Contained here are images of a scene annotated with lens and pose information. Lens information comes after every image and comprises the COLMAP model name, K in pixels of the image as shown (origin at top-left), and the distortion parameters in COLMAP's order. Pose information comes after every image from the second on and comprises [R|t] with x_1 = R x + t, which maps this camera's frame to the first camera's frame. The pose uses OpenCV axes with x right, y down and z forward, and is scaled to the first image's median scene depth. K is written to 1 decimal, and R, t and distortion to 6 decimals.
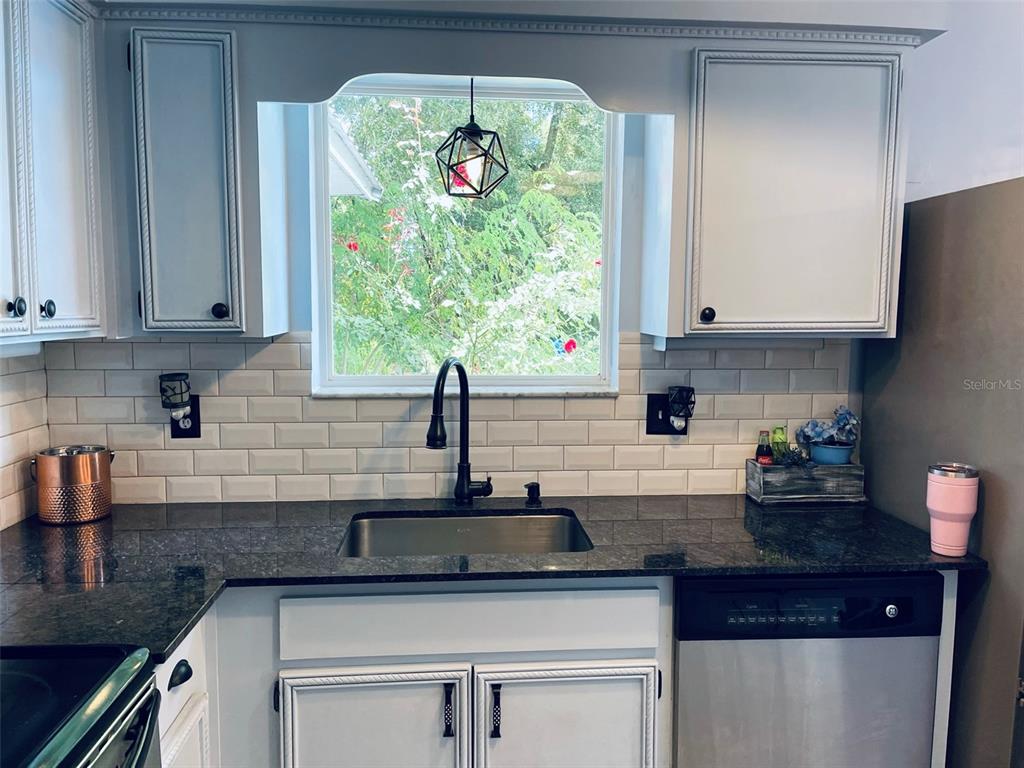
lens RADIAL K [[803.0, 0, 517.2], [0, 803.0, 386.6], [0, 0, 1]] dist [0.069843, -0.089204]
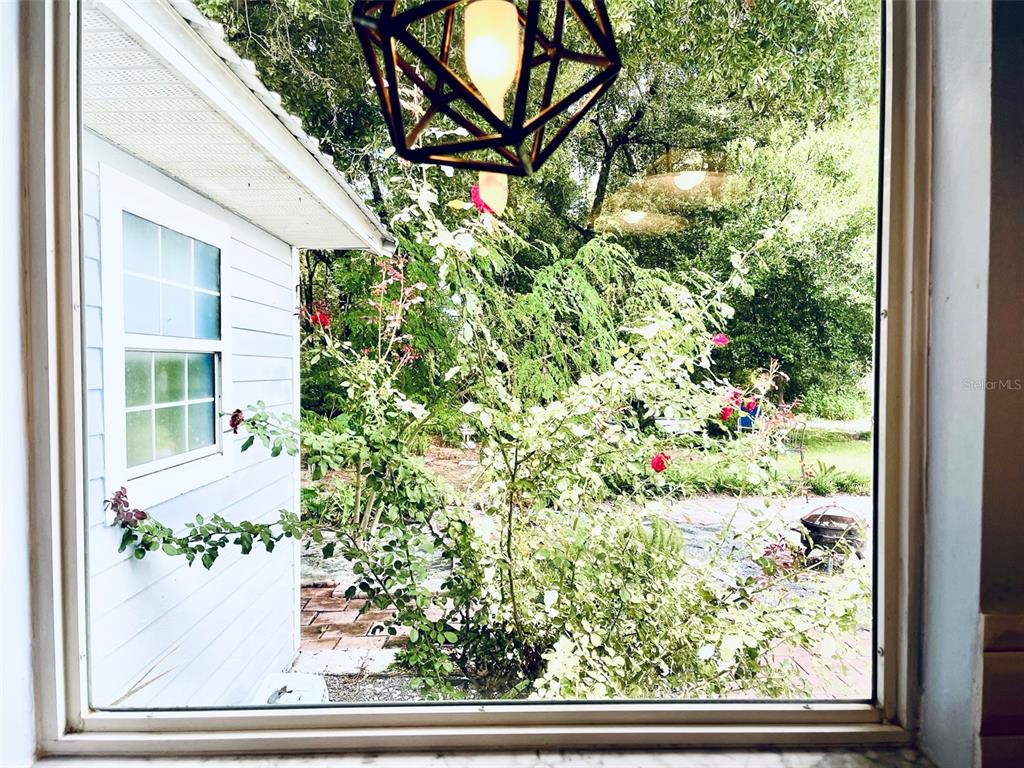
lens RADIAL K [[803.0, 0, 517.2], [0, 803.0, 386.6], [0, 0, 1]] dist [0.069843, -0.089204]
pose [[0.998455, -0.004551, -0.055384, -0.016842], [0.000261, 0.997015, -0.077208, -0.075877], [0.055570, 0.077074, 0.995476, 0.405595]]
